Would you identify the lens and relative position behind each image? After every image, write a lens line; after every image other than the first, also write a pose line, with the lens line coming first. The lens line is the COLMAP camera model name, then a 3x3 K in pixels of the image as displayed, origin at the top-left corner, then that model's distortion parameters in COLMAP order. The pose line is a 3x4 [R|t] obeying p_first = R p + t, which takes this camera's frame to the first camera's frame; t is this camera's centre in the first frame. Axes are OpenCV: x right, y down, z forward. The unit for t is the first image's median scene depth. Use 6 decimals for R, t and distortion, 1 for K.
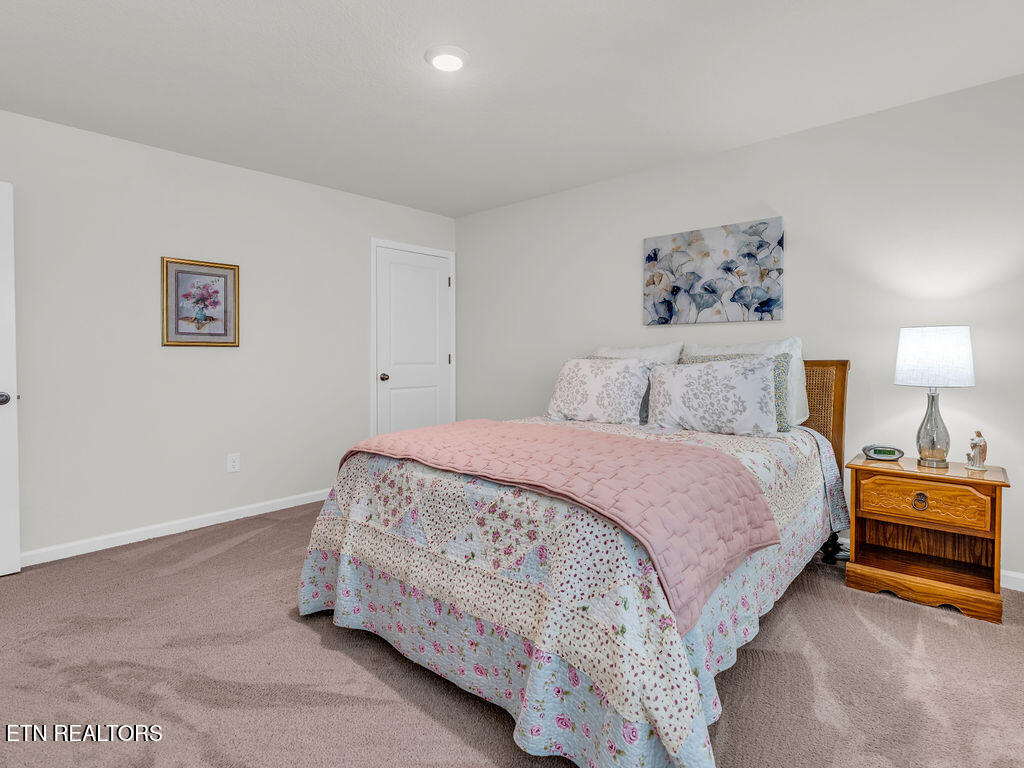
lens RADIAL K [[529.3, 0, 509.6], [0, 529.3, 375.2], [0, 0, 1]] dist [-0.005455, 0.001578]
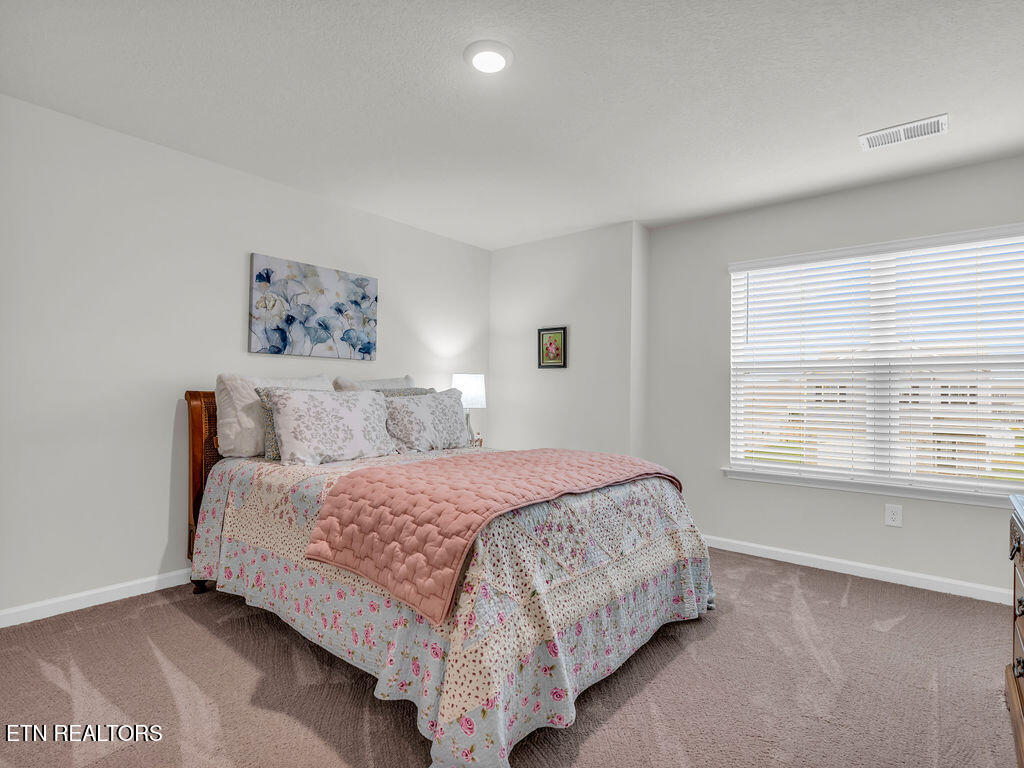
lens RADIAL K [[529.3, 0, 509.9], [0, 529.3, 390.1], [0, 0, 1]] dist [-0.005455, 0.001578]
pose [[-0.047758, 0.009102, 0.998817, -0.702730], [0.029114, 0.999546, -0.007716, -0.015621], [-0.998435, 0.028711, -0.048002, 0.700305]]
